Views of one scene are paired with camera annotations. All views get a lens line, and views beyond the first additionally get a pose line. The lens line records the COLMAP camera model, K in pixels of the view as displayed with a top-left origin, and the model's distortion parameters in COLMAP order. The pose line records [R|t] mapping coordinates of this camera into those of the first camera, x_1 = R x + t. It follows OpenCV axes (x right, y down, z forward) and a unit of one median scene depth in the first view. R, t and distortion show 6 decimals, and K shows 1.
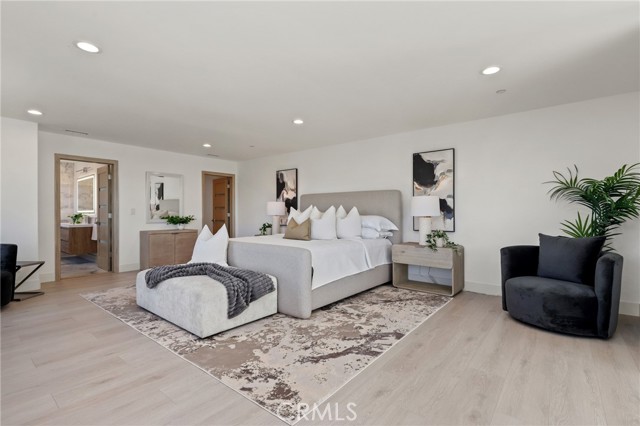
lens RADIAL K [[292.1, 0, 317.1], [0, 292.1, 212.5], [0, 0, 1]] dist [0.004707, -0.000322]
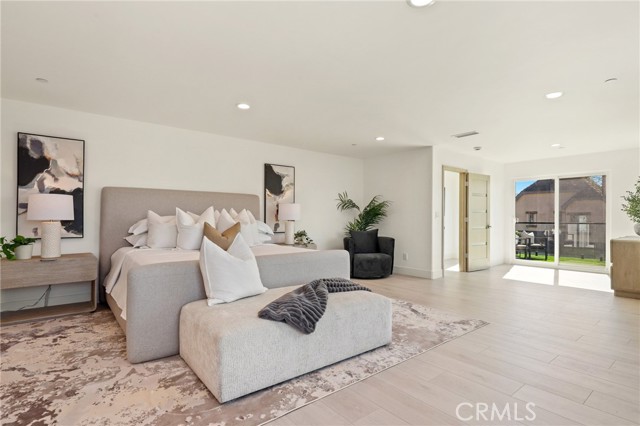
lens RADIAL K [[327.5, 0, 318.4], [0, 327.5, 214.5], [0, 0, 1]] dist [-0.002291, -0.001419]
pose [[0.214021, 0.013237, 0.976739, -0.867935], [-0.007709, 0.999900, -0.011862, 0.004397], [-0.976799, -0.004992, 0.214102, 0.566240]]
